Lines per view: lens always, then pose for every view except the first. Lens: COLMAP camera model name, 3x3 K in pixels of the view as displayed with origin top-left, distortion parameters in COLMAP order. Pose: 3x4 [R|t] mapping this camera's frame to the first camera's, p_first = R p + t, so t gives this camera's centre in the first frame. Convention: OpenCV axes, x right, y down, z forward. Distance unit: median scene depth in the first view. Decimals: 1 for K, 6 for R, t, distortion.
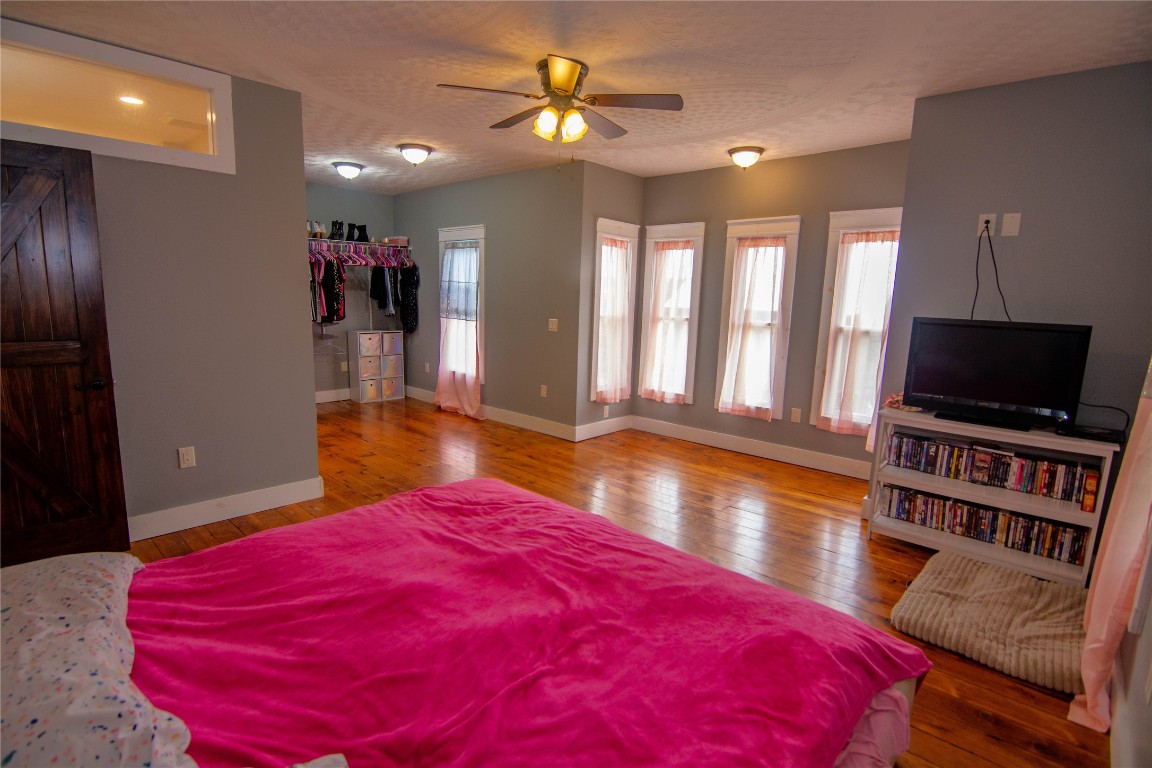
lens RADIAL K [[571.5, 0, 574.5], [0, 571.5, 387.3], [0, 0, 1]] dist [-0.011170, -0.006556]
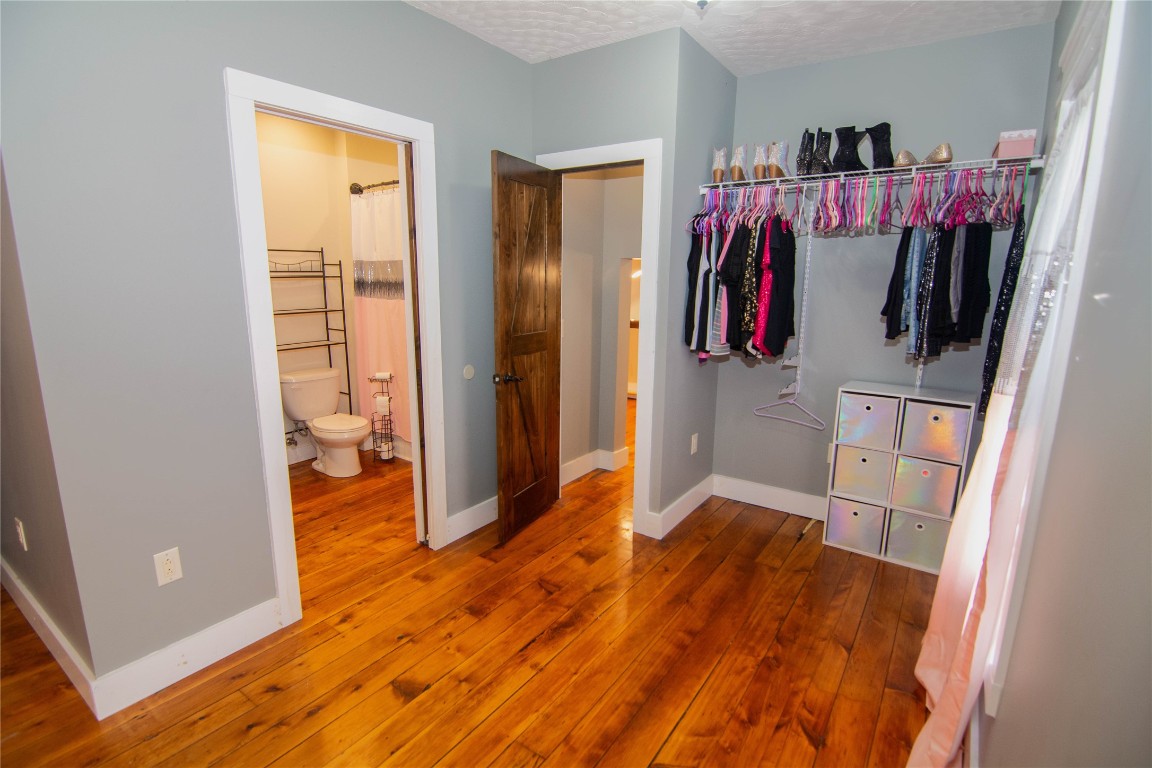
lens RADIAL K [[571.5, 0, 577.7], [0, 571.5, 388.2], [0, 0, 1]] dist [-0.011170, -0.006556]
pose [[0.116860, 0.165271, -0.979300, 0.014971], [-0.172006, 0.974523, 0.143939, -0.128127], [0.978140, 0.151625, 0.142310, 0.764035]]
